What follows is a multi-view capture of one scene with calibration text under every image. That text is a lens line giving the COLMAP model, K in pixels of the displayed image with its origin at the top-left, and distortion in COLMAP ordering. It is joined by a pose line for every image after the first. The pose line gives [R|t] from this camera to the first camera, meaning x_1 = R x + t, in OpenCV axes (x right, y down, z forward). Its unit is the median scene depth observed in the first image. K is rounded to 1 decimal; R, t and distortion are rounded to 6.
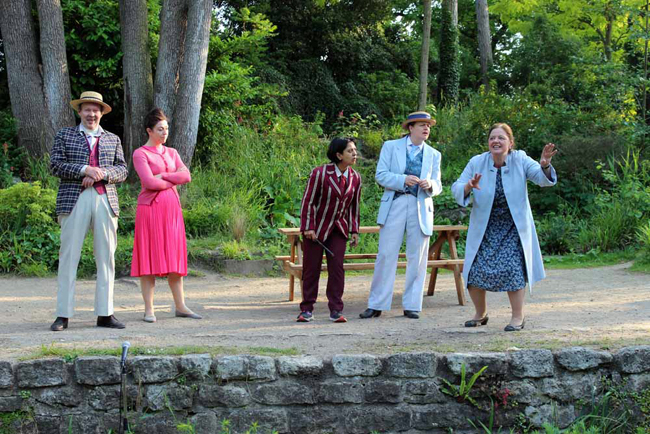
lens RADIAL K [[1140.2, 0, 325.2], [0, 1140.2, 215.9], [0, 0, 1]] dist [0.012555, 0.000000]
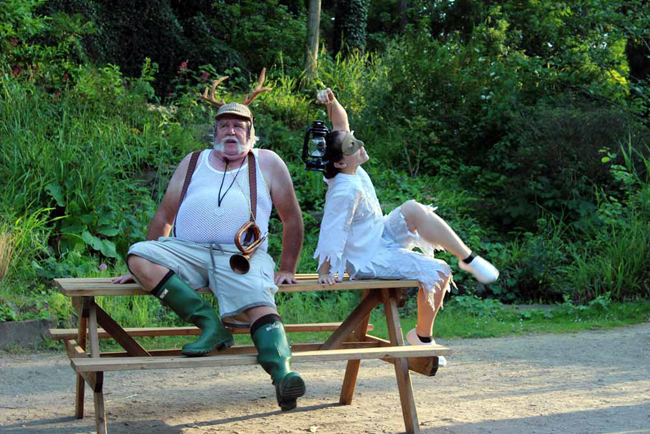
lens RADIAL K [[1419.7, 0, 327.1], [0, 1419.7, 216.7], [0, 0, 1]] dist [0.049041, 0.000000]
pose [[0.993690, 0.010519, 0.111671, 0.006904], [-0.011746, 0.999878, 0.010339, -0.019079], [-0.111549, -0.011585, 0.993691, 0.269243]]
